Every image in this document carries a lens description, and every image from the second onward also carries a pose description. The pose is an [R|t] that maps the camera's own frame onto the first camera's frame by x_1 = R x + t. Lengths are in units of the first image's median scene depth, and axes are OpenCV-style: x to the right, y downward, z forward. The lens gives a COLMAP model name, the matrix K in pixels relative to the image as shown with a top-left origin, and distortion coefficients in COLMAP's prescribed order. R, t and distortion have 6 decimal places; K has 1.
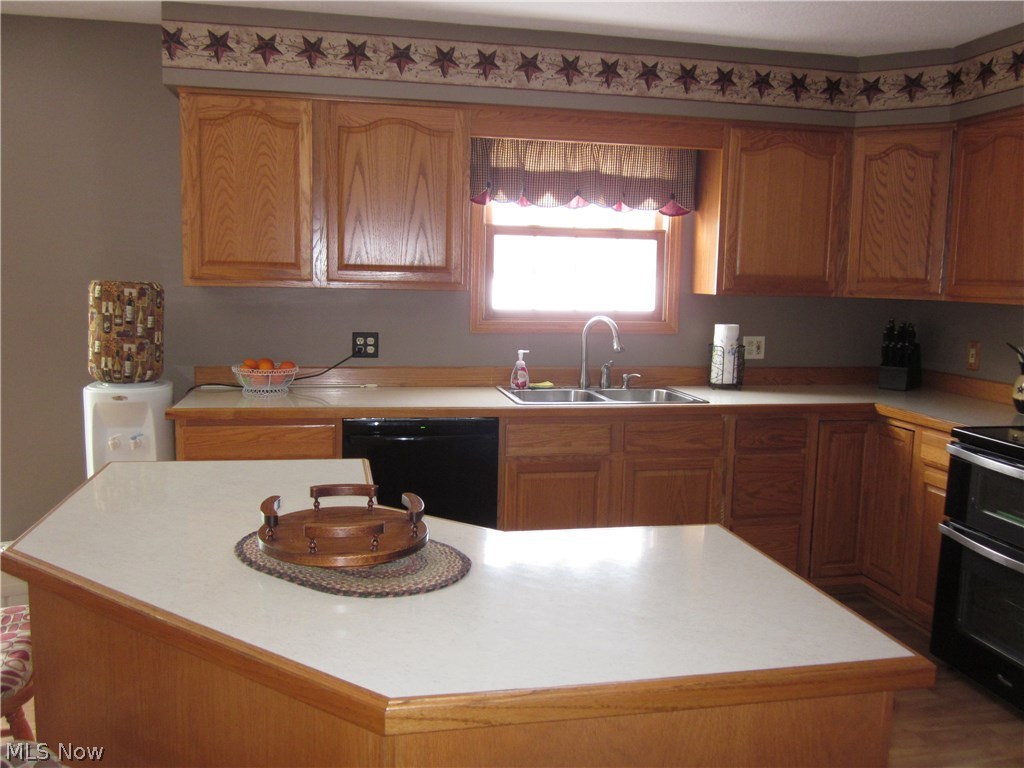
lens RADIAL K [[860.6, 0, 511.9], [0, 860.6, 382.5], [0, 0, 1]] dist [-0.024297, 0.004029]
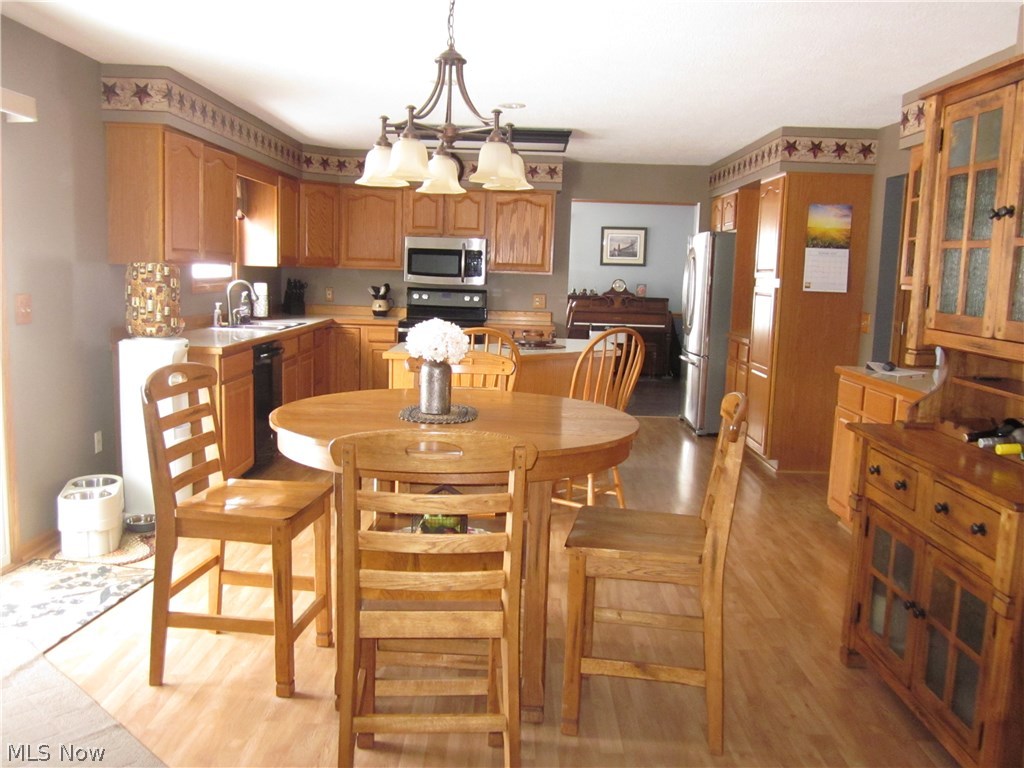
lens RADIAL K [[860.6, 0, 513.0], [0, 860.6, 381.0], [0, 0, 1]] dist [-0.024297, 0.004029]
pose [[0.210392, -0.140269, 0.967502, -1.610426], [0.092183, 0.988090, 0.123208, -0.045242], [-0.973261, 0.063265, 0.220816, 0.144331]]
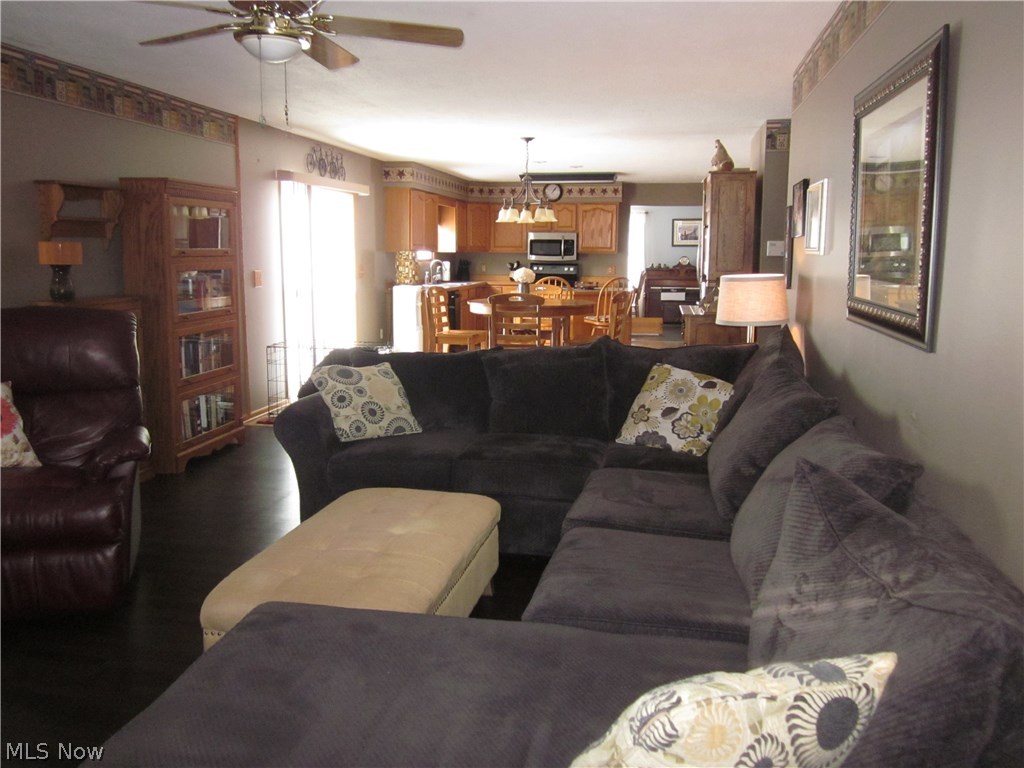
lens RADIAL K [[860.6, 0, 513.6], [0, 860.6, 381.4], [0, 0, 1]] dist [-0.024297, 0.004029]
pose [[0.373151, -0.157723, 0.914266, -3.034205], [0.114342, 0.985749, 0.123387, 0.003367], [-0.920698, 0.058497, 0.385867, -0.473372]]
